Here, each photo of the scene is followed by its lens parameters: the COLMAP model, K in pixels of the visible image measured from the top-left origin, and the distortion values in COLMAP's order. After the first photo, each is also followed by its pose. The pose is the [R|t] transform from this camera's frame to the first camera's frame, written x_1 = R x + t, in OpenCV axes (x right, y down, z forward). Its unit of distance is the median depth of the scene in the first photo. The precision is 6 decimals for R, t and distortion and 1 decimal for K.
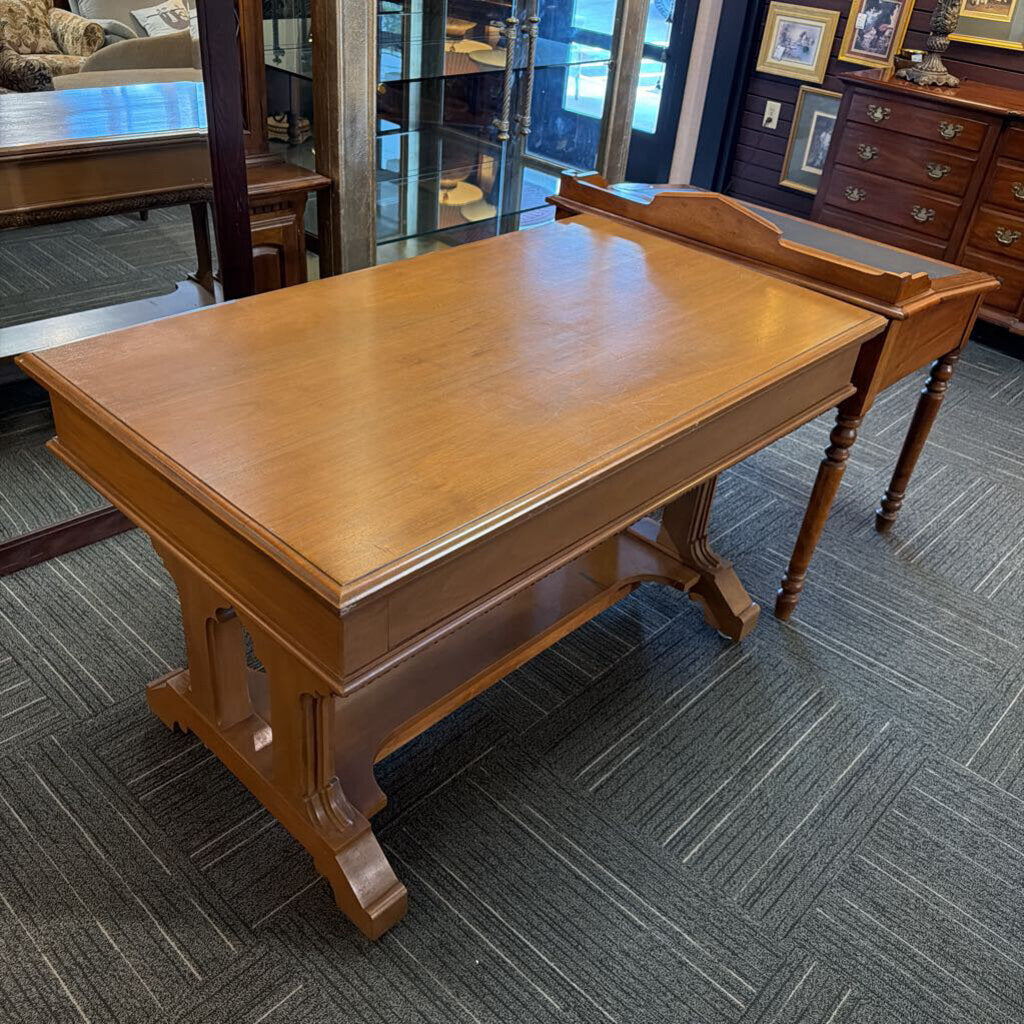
lens RADIAL K [[969.7, 0, 503.0], [0, 969.7, 511.1], [0, 0, 1]] dist [-0.001036, 0.000000]
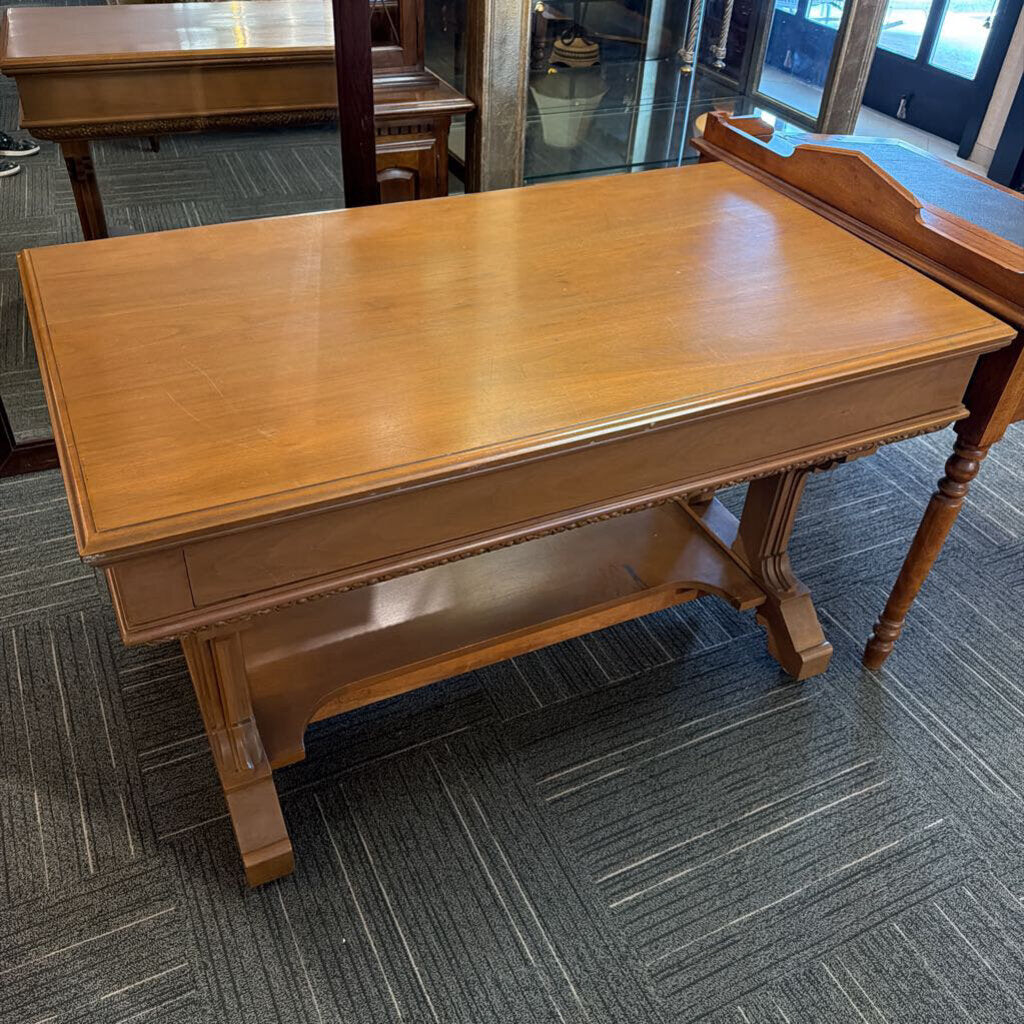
lens RADIAL K [[969.7, 0, 515.6], [0, 969.7, 516.7], [0, 0, 1]] dist [-0.001036, 0.000000]
pose [[0.937014, 0.191970, -0.291809, 0.245414], [-0.172578, 0.980778, 0.091057, -0.046697], [0.303680, -0.034962, 0.952132, 0.113143]]
